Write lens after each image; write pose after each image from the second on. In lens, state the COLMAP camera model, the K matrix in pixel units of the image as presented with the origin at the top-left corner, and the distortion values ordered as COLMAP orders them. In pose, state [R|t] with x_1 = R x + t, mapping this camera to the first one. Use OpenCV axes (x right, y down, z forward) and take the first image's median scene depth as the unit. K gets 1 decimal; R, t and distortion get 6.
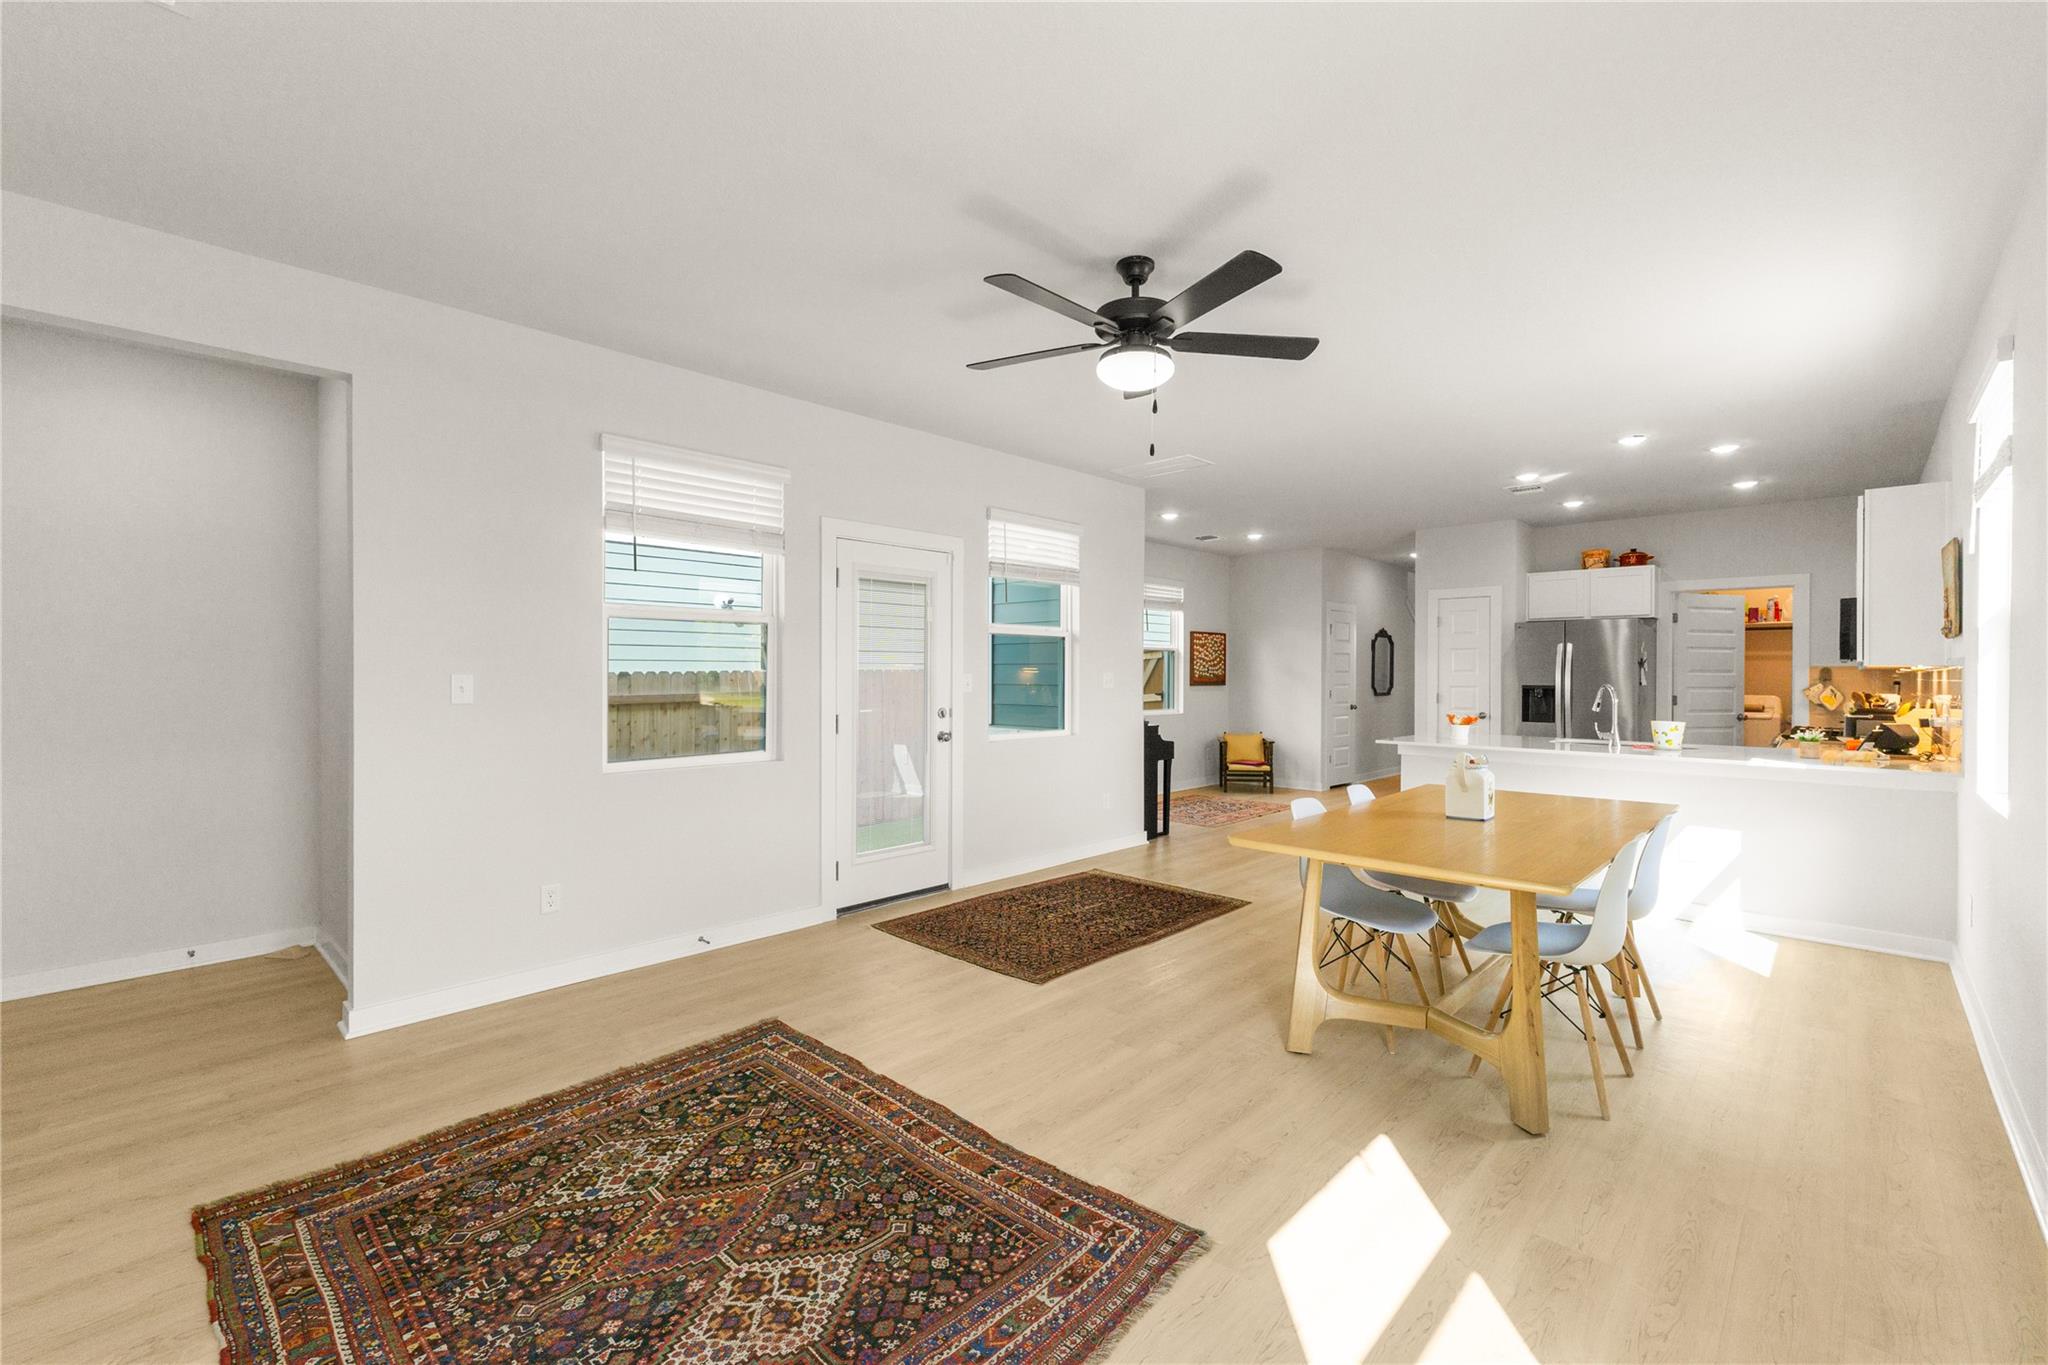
lens RADIAL K [[854.0, 0, 1026.0], [0, 854.0, 675.7], [0, 0, 1]] dist [0.001475, 0.000143]
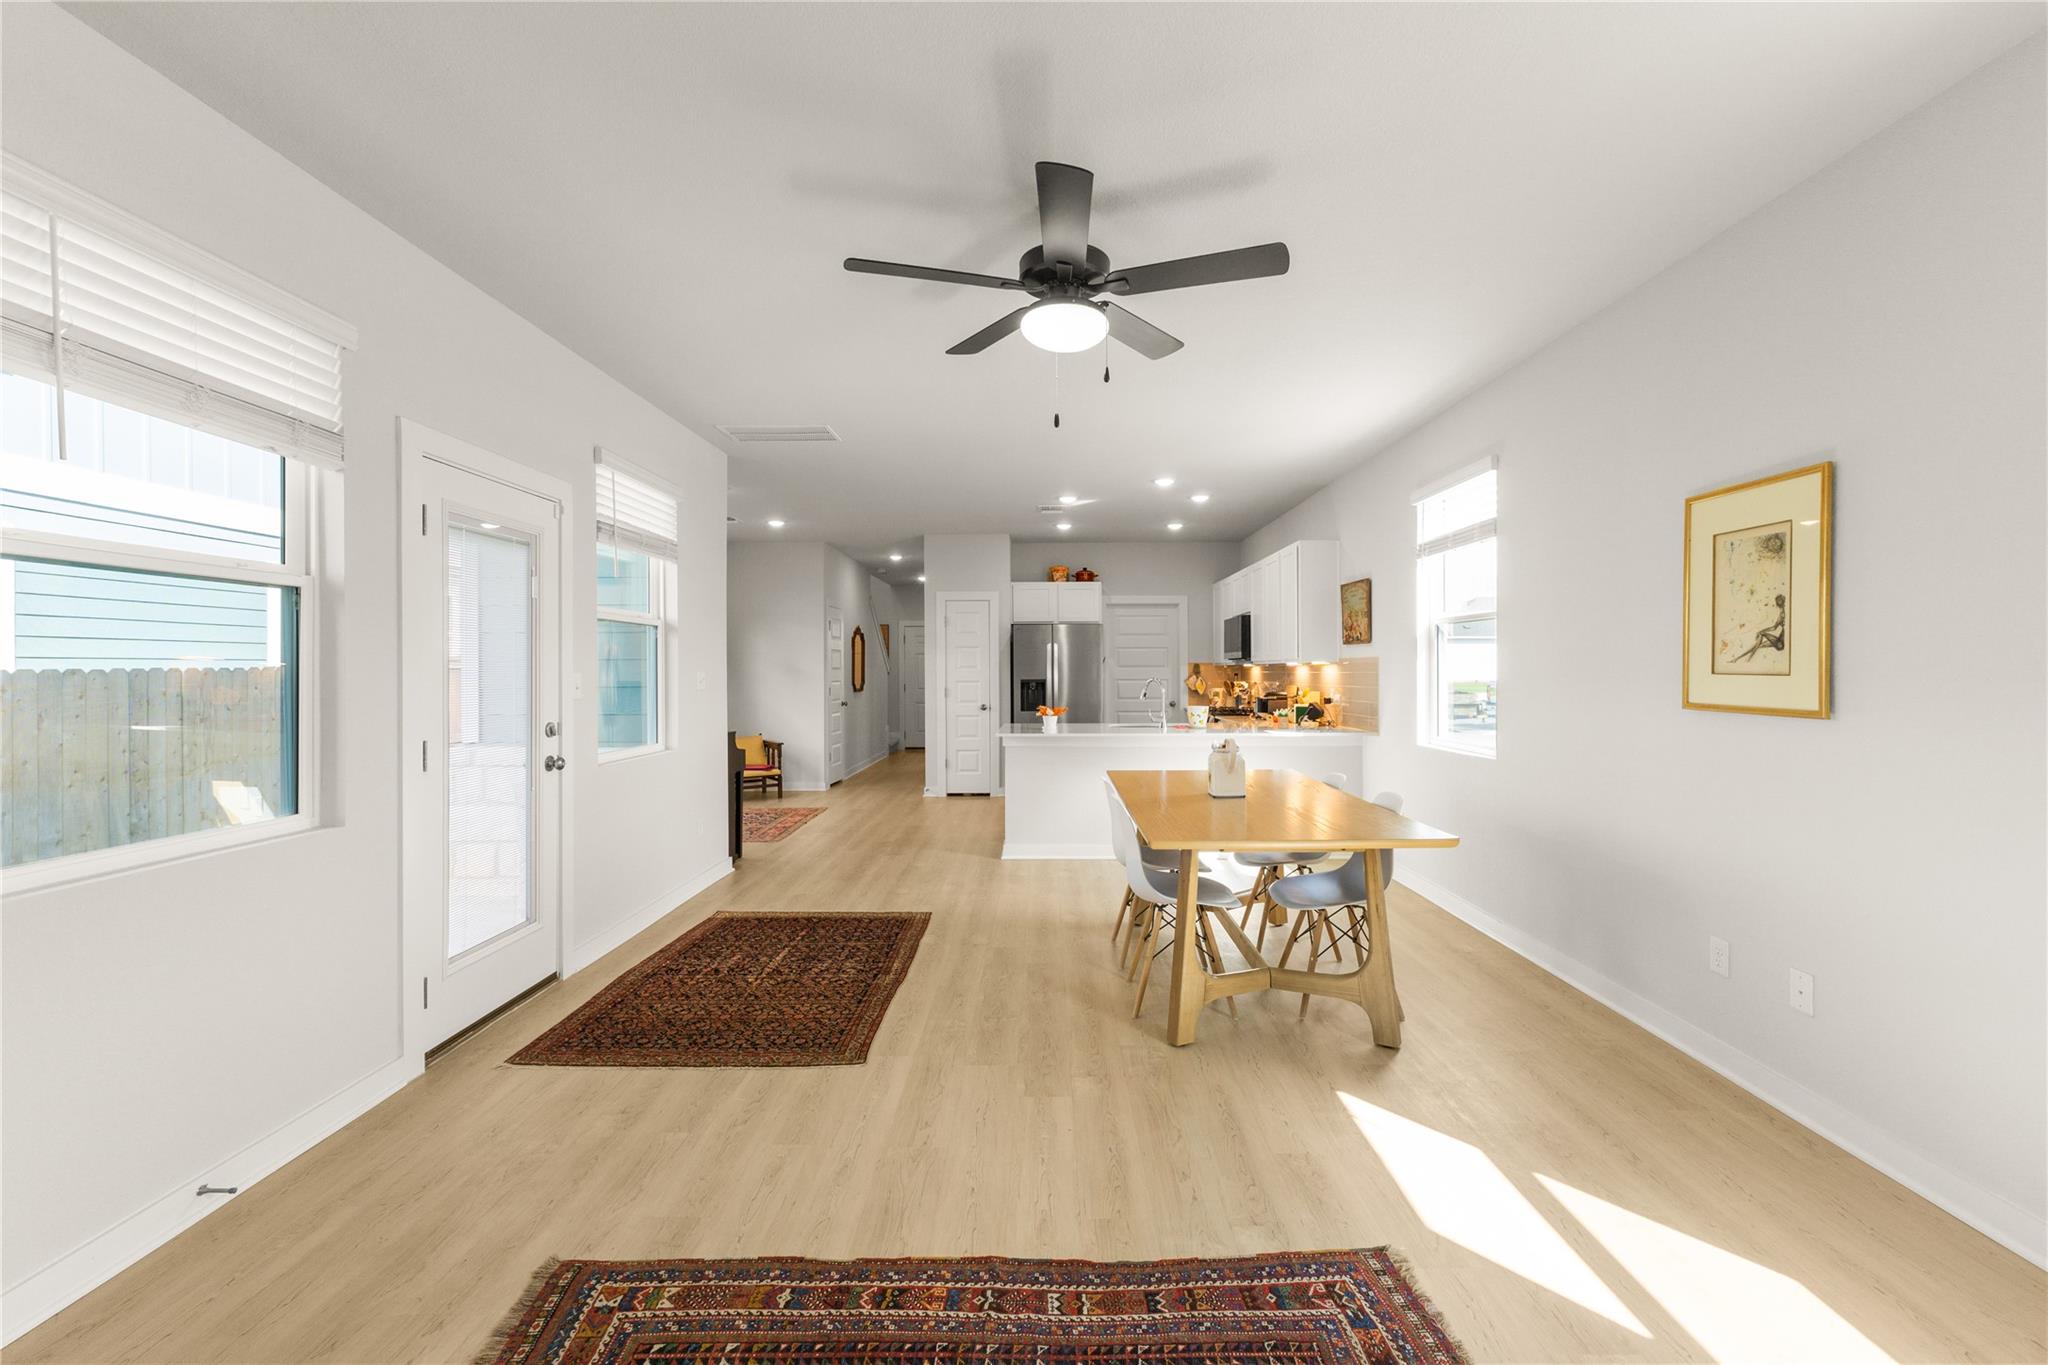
lens RADIAL K [[861.9, 0, 1030.9], [0, 861.9, 668.4], [0, 0, 1]] dist [0.004668, 0.000187]
pose [[0.730972, -0.004255, 0.682394, -0.338391], [0.007559, 0.999970, -0.001862, -0.002362], [-0.682366, 0.006519, 0.730982, 0.248915]]
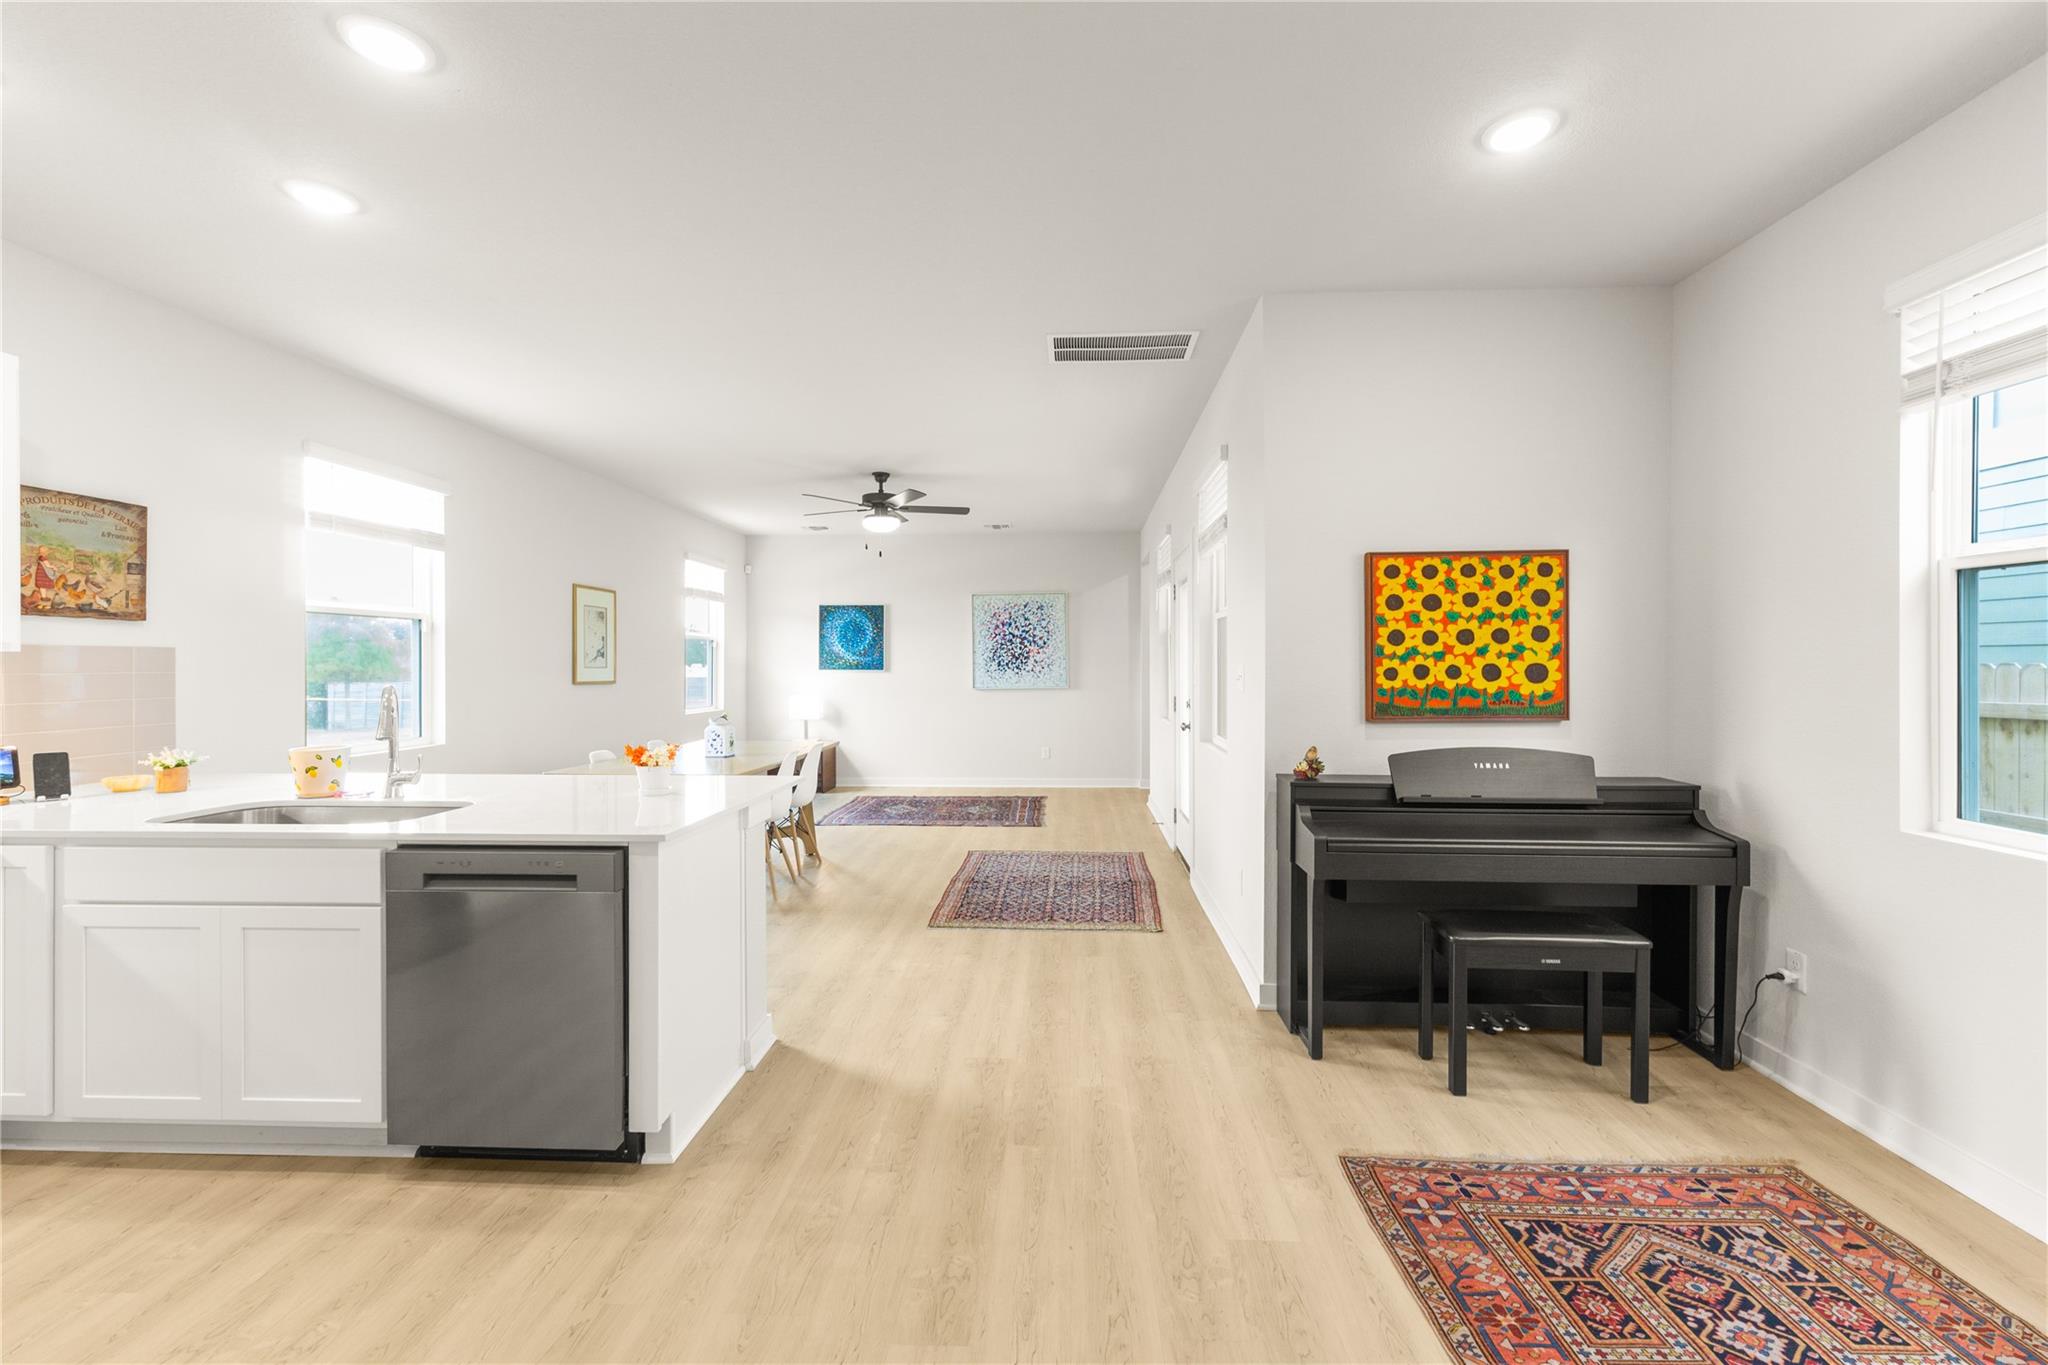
lens RADIAL K [[861.9, 0, 1030.9], [0, 861.9, 668.4], [0, 0, 1]] dist [0.004668, 0.000187]
pose [[-0.751292, -0.002960, -0.659963, 0.840754], [-0.007397, 0.999965, 0.003936, -0.005429], [0.659928, 0.007839, -0.751288, 1.902341]]
